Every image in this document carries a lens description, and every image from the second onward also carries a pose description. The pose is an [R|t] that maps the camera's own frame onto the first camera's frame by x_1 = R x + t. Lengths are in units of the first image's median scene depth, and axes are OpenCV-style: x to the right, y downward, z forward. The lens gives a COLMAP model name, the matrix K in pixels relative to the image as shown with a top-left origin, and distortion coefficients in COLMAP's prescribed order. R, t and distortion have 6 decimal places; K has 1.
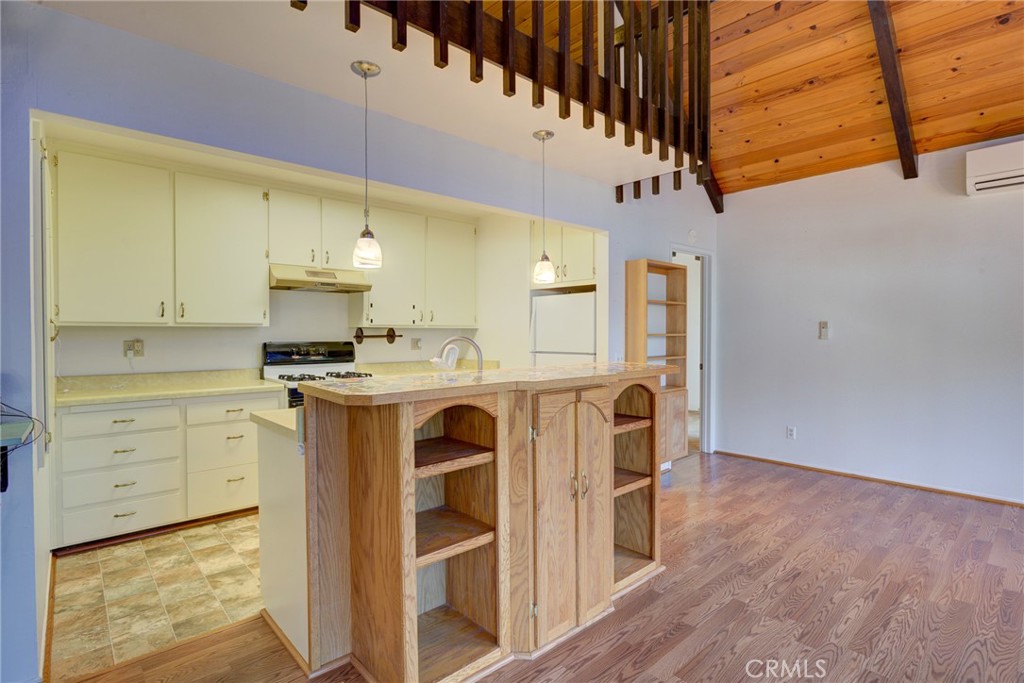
lens RADIAL K [[501.0, 0, 513.6], [0, 501.0, 341.3], [0, 0, 1]] dist [-0.020624, 0.006686]
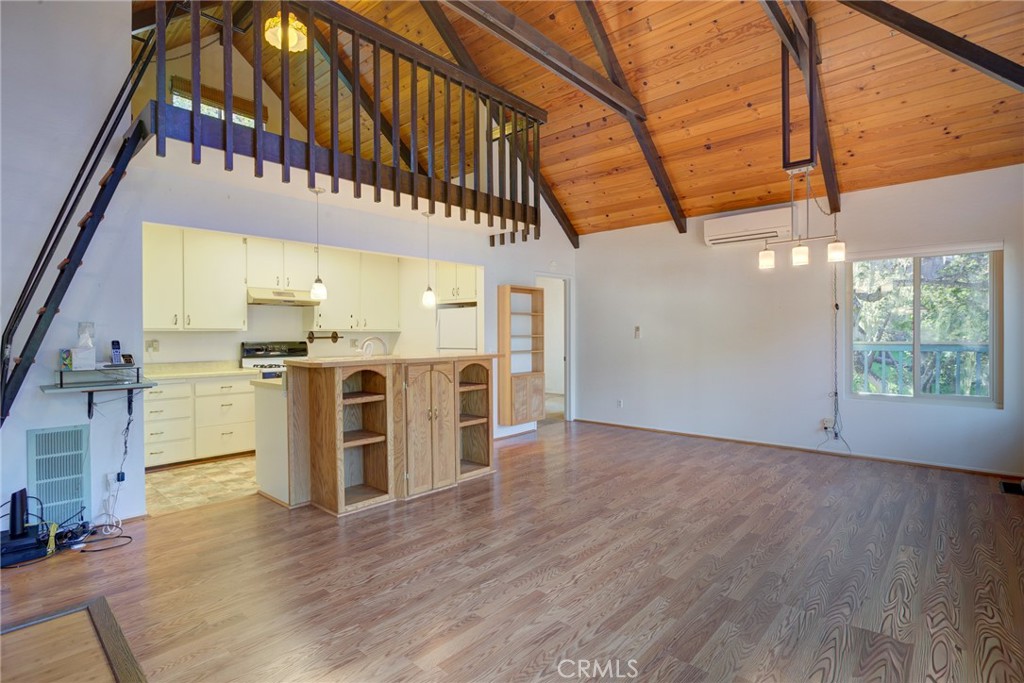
lens RADIAL K [[501.0, 0, 513.9], [0, 501.0, 342.2], [0, 0, 1]] dist [-0.020624, 0.006686]
pose [[0.995408, -0.004120, 0.095639, 0.152194], [0.004326, 0.999989, -0.001946, 0.010263], [-0.095630, 0.002351, 0.995414, -0.552724]]
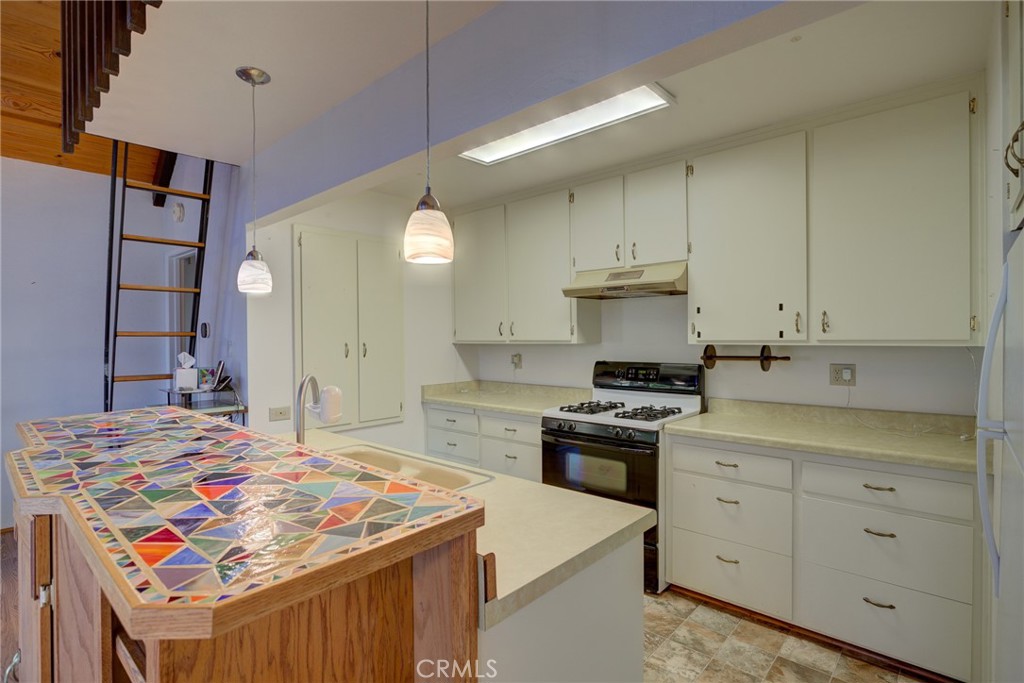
lens RADIAL K [[501.0, 0, 512.9], [0, 501.0, 343.2], [0, 0, 1]] dist [-0.020624, 0.006686]
pose [[0.104267, 0.012239, -0.994474, 0.412308], [-0.009497, 0.999891, 0.011310, -0.042940], [0.994504, 0.008265, 0.104372, 0.865587]]
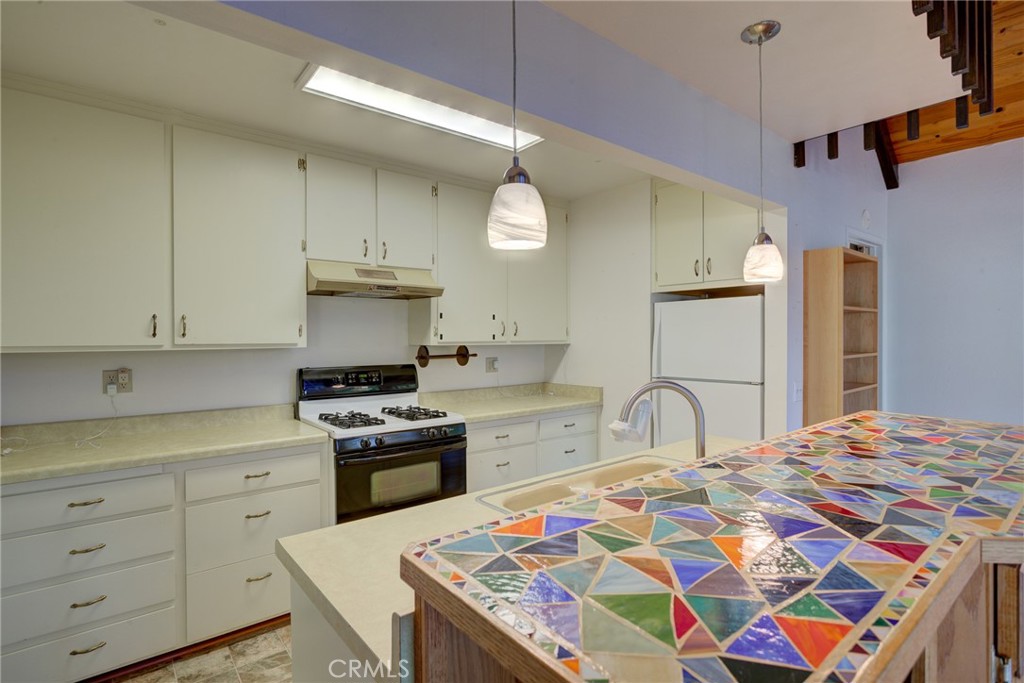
lens RADIAL K [[501.0, 0, 513.9], [0, 501.0, 340.4], [0, 0, 1]] dist [-0.020624, 0.006686]
pose [[0.998484, -0.003704, -0.054913, -0.169556], [0.003154, 0.999944, -0.010096, -0.034177], [0.054947, 0.009907, 0.998440, 0.332020]]
